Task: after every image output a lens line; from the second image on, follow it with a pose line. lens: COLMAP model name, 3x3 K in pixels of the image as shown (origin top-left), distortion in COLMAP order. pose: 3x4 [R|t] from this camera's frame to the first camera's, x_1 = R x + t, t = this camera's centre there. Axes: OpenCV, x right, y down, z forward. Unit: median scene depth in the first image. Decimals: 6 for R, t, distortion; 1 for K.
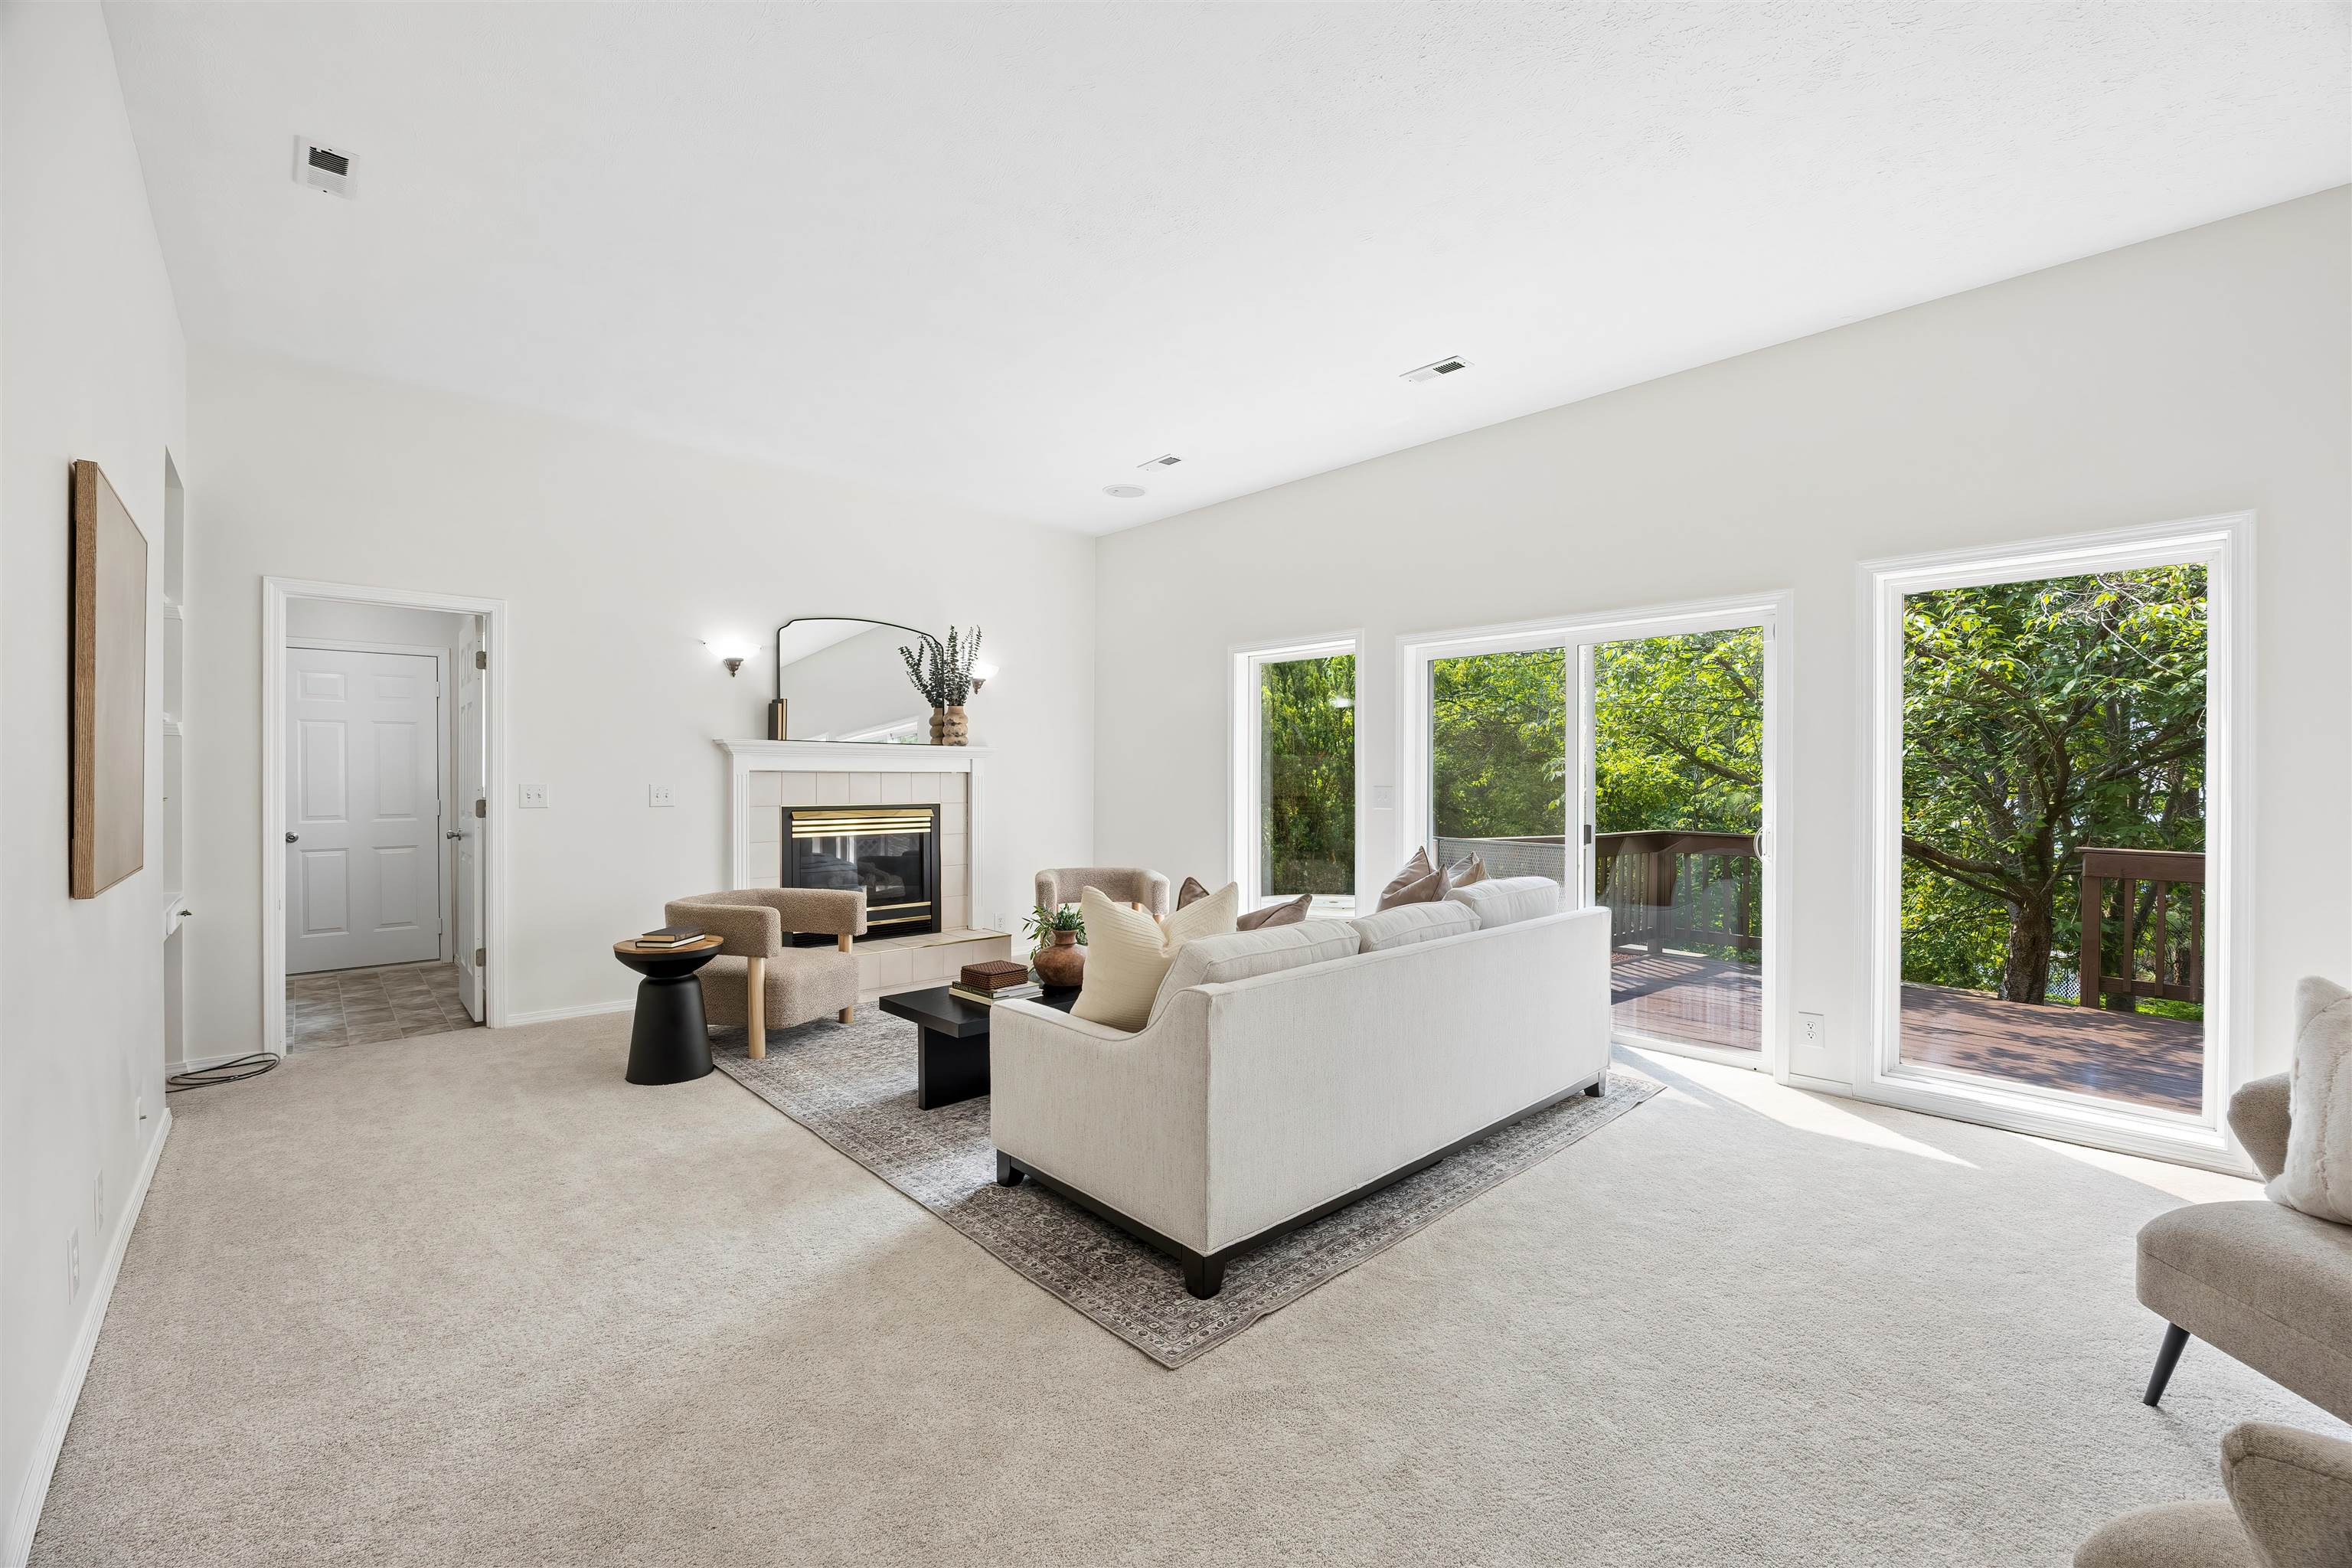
lens RADIAL K [[981.5, 0, 1176.6], [0, 981.5, 788.3], [0, 0, 1]] dist [-0.004695, -0.001348]
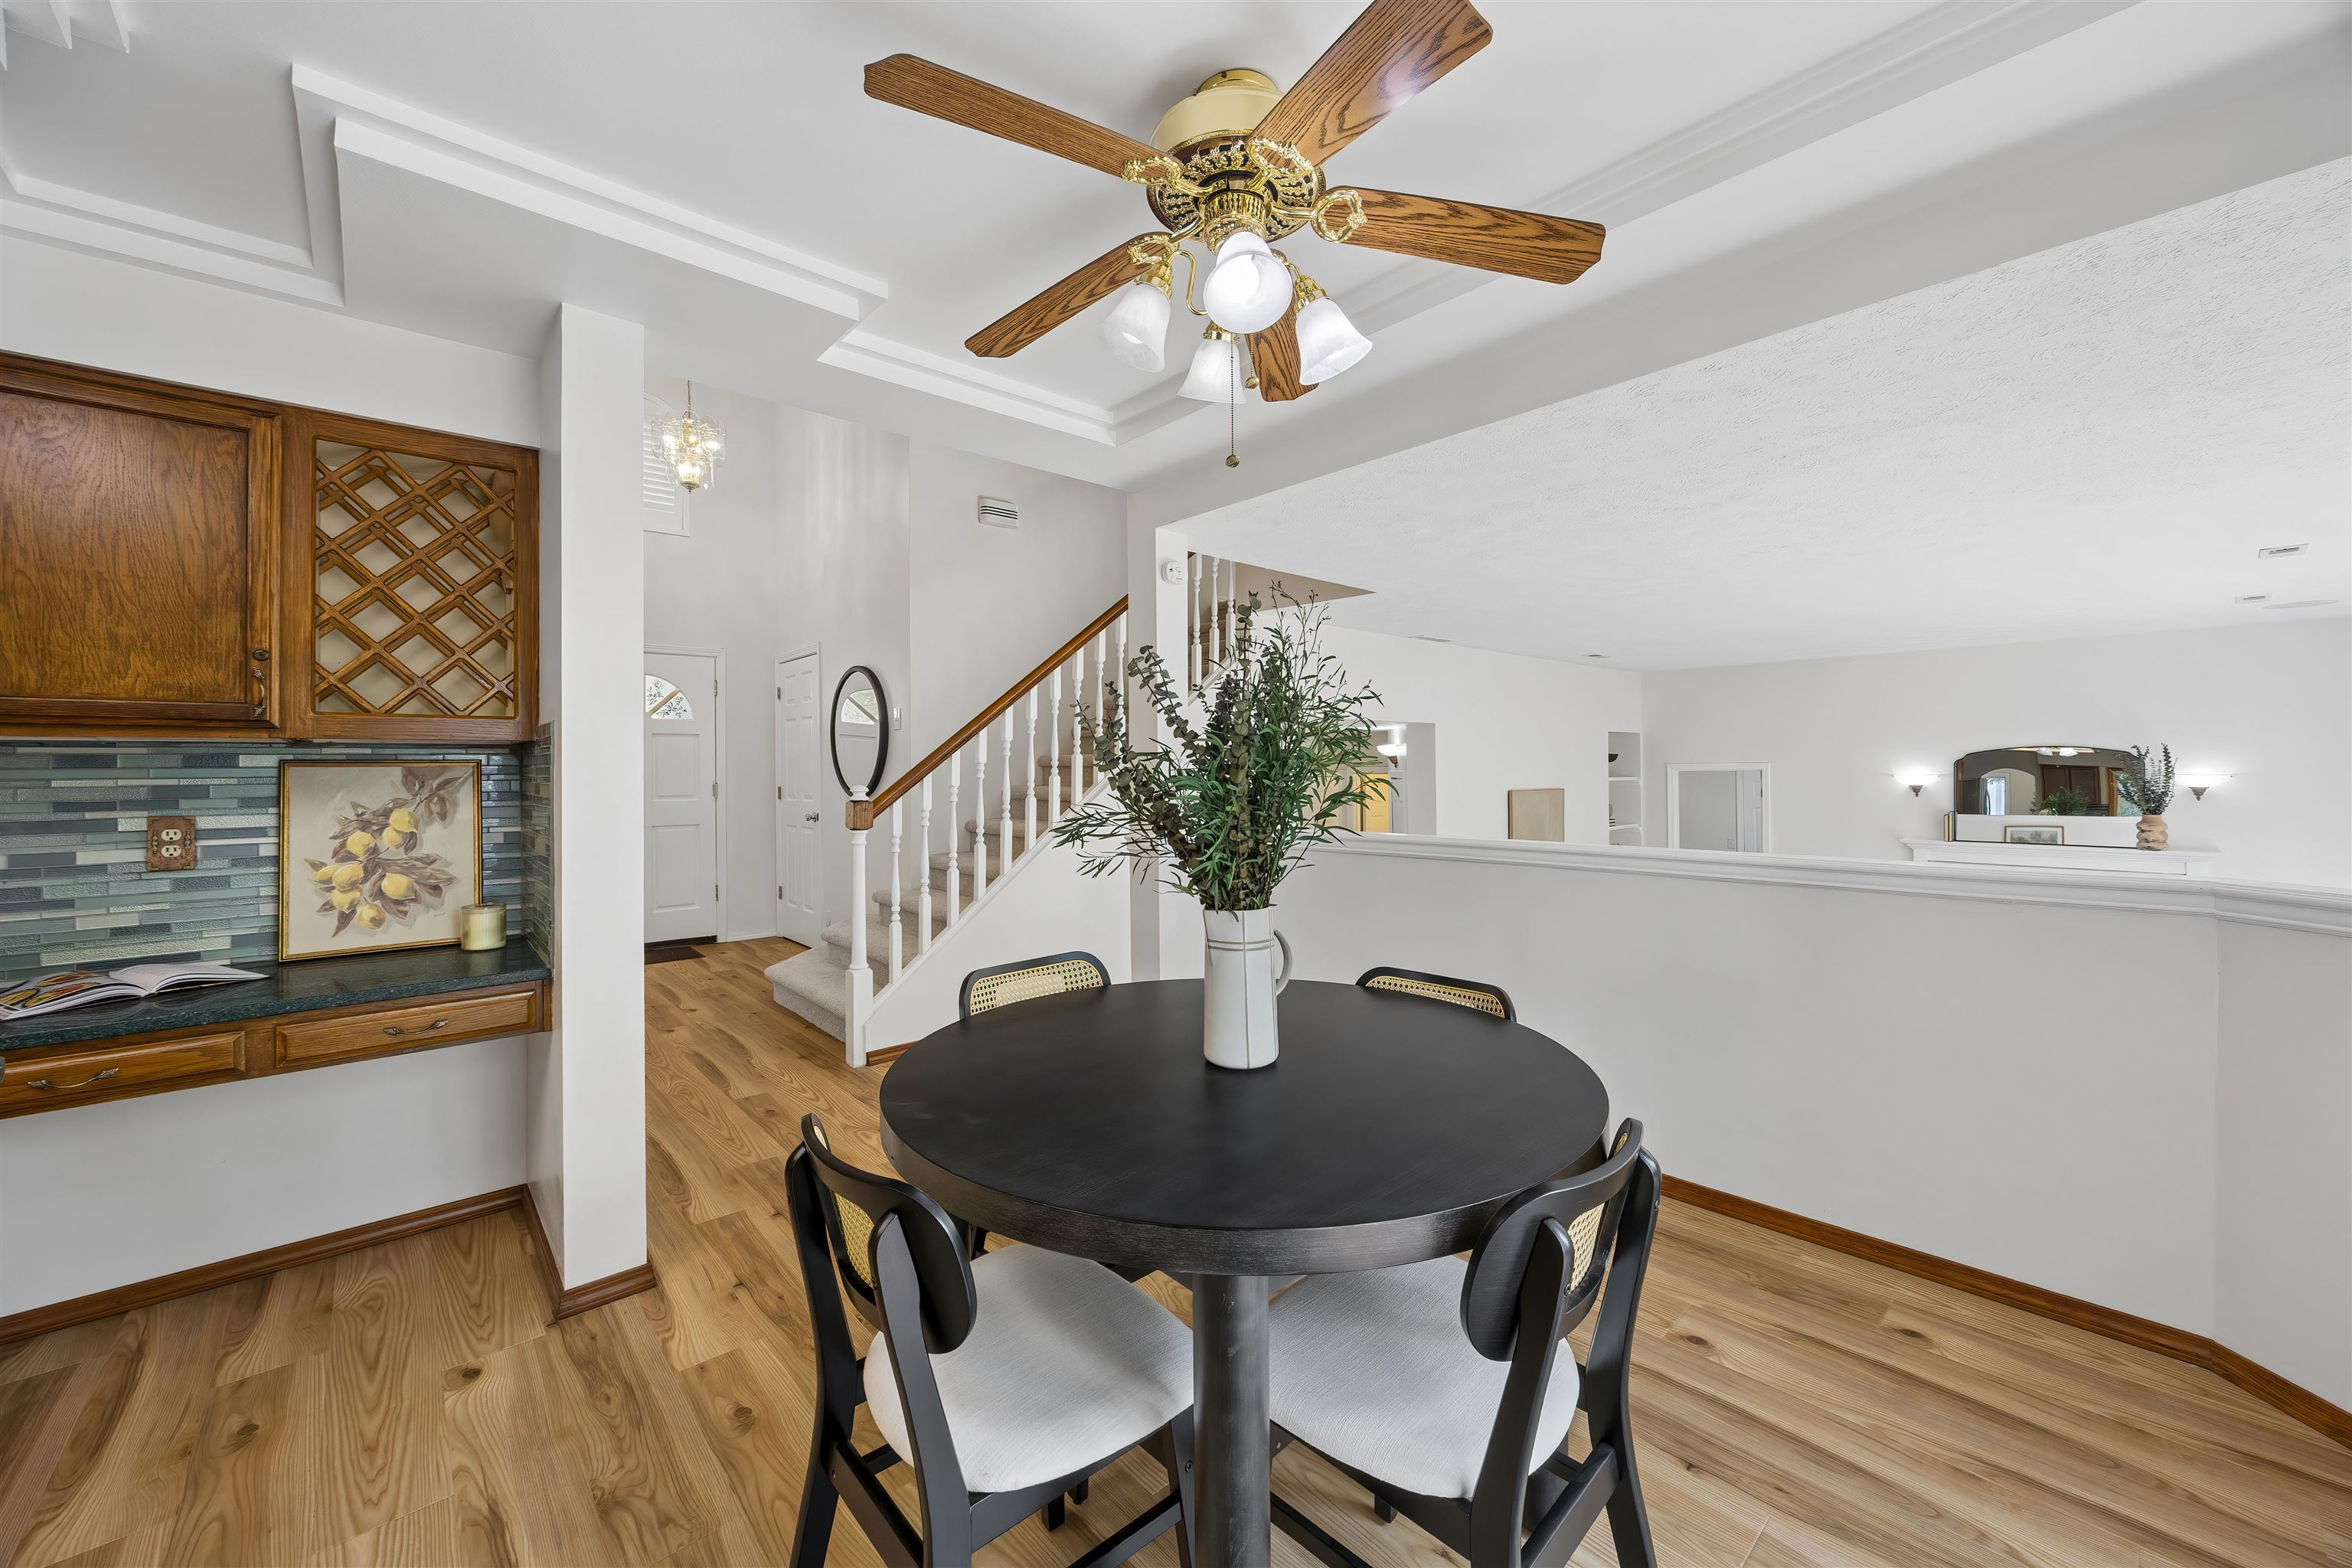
lens RADIAL K [[891.0, 0, 1181.3], [0, 891.0, 750.9], [0, 0, 1]] dist [-0.008225, -0.000506]
pose [[-0.005537, -0.025968, -0.999647, 0.795520], [-0.000830, 0.999663, -0.025964, -0.130577], [0.999984, 0.000686, -0.005557, -0.099341]]
